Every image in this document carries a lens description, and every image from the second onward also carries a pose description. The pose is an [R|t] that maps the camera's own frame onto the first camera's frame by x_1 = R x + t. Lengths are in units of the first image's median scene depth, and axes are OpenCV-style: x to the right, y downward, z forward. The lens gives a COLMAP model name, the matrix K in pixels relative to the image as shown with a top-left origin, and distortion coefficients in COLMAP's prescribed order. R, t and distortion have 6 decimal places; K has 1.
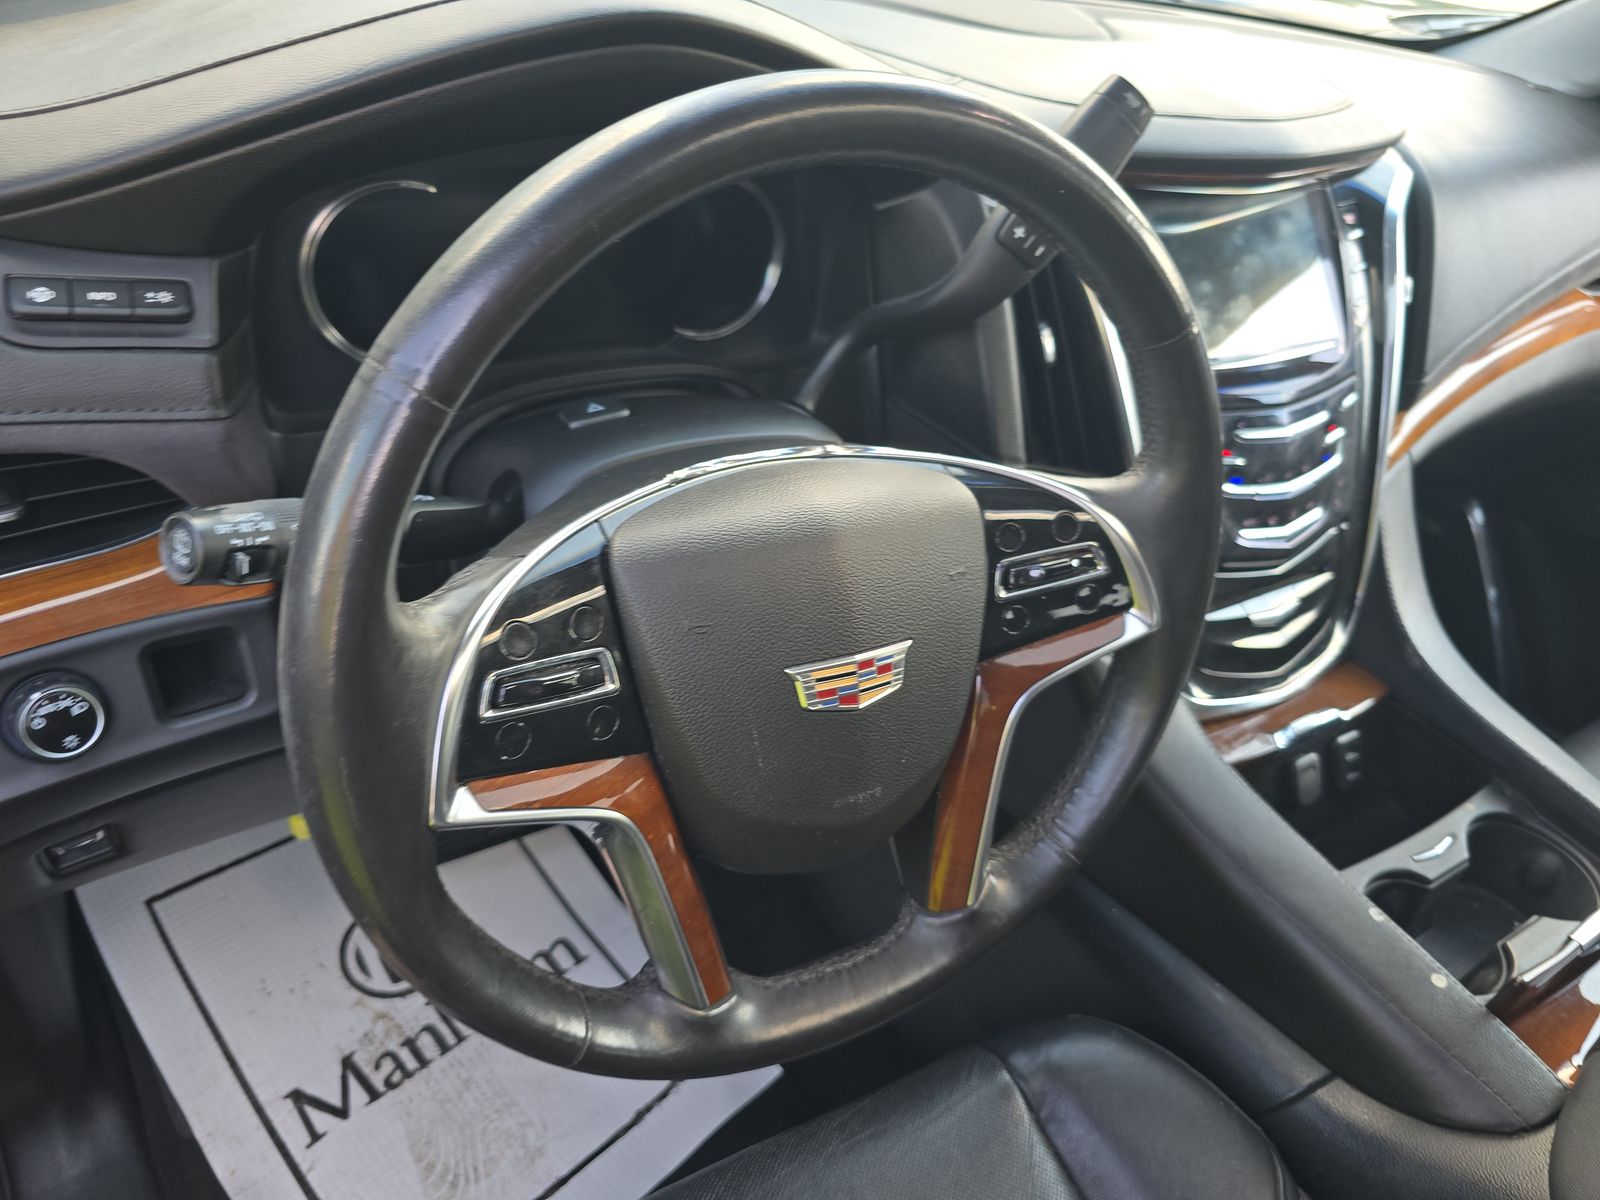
lens RADIAL K [[1115.6, 0, 802.1], [0, 1115.6, 596.4], [0, 0, 1]] dist [0.011909, -0.014949]
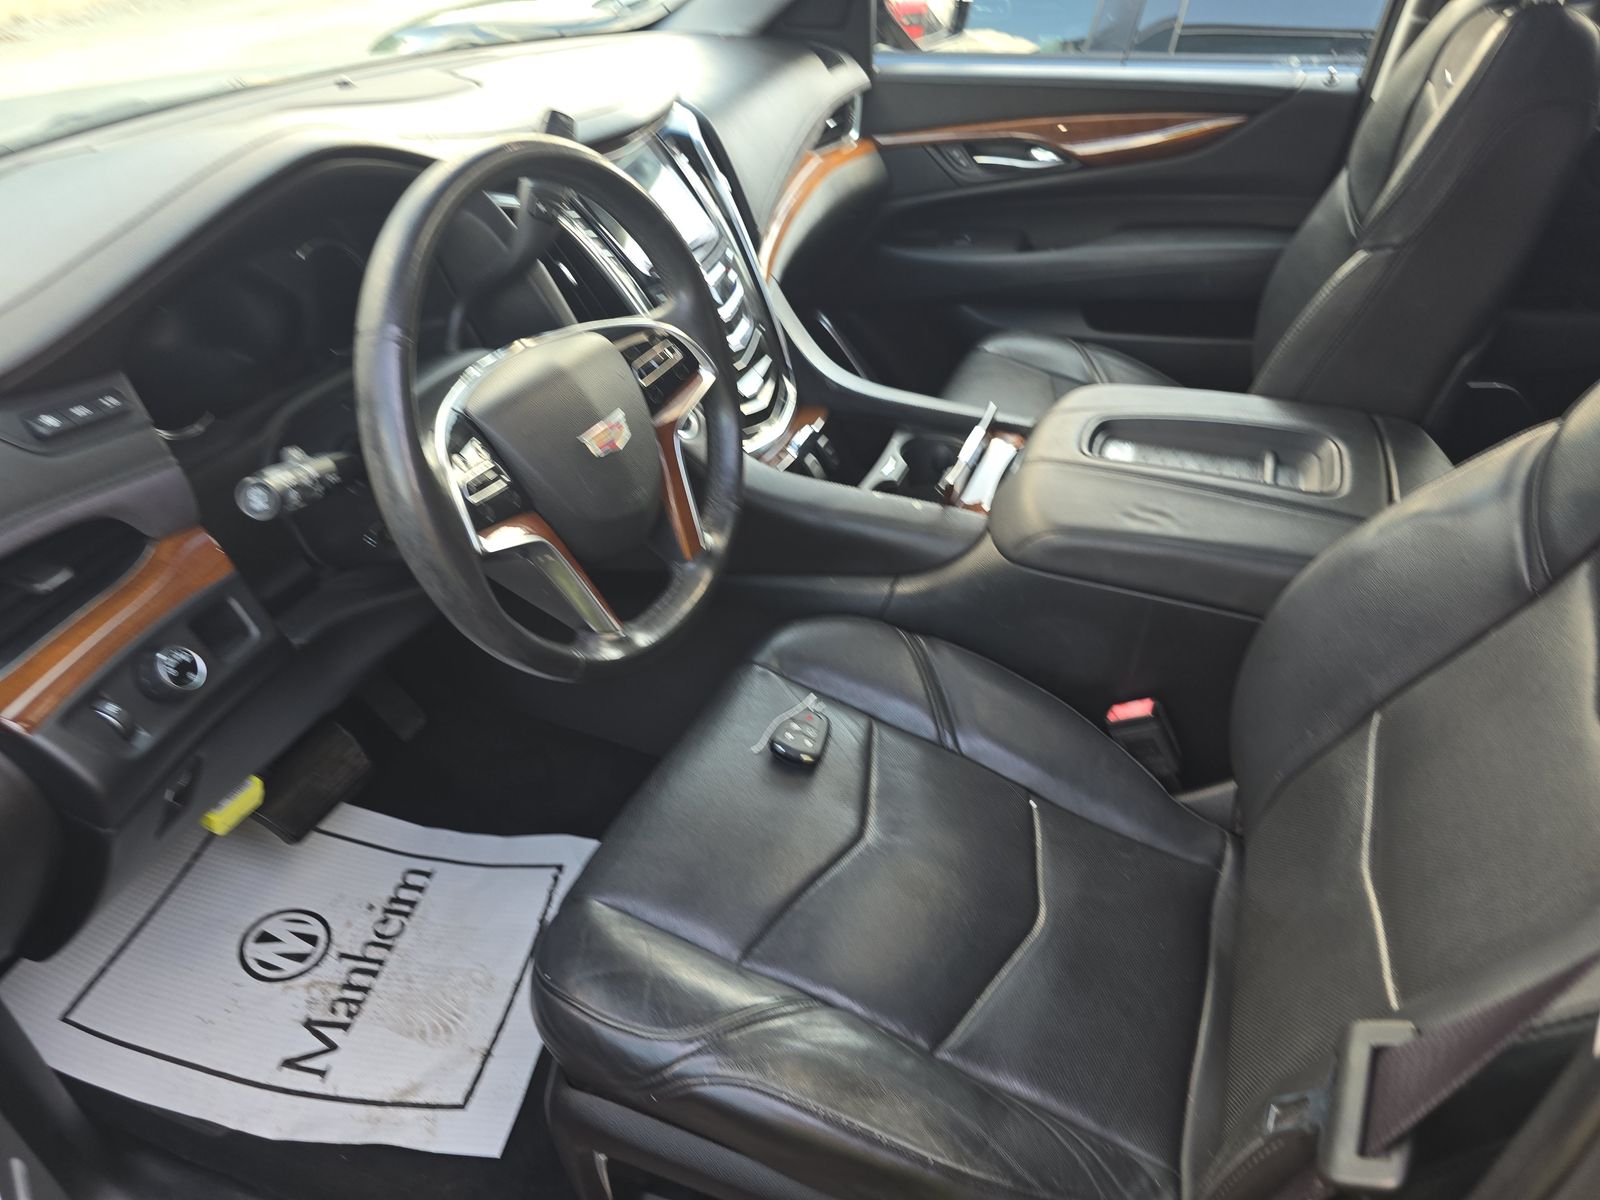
lens RADIAL K [[1115.6, 0, 803.9], [0, 1115.6, 599.2], [0, 0, 1]] dist [0.011909, -0.014949]
pose [[0.784858, -0.454970, 0.420714, -0.323731], [0.456276, 0.883688, 0.104442, 0.142219], [-0.419298, 0.109990, 0.901161, -0.436707]]
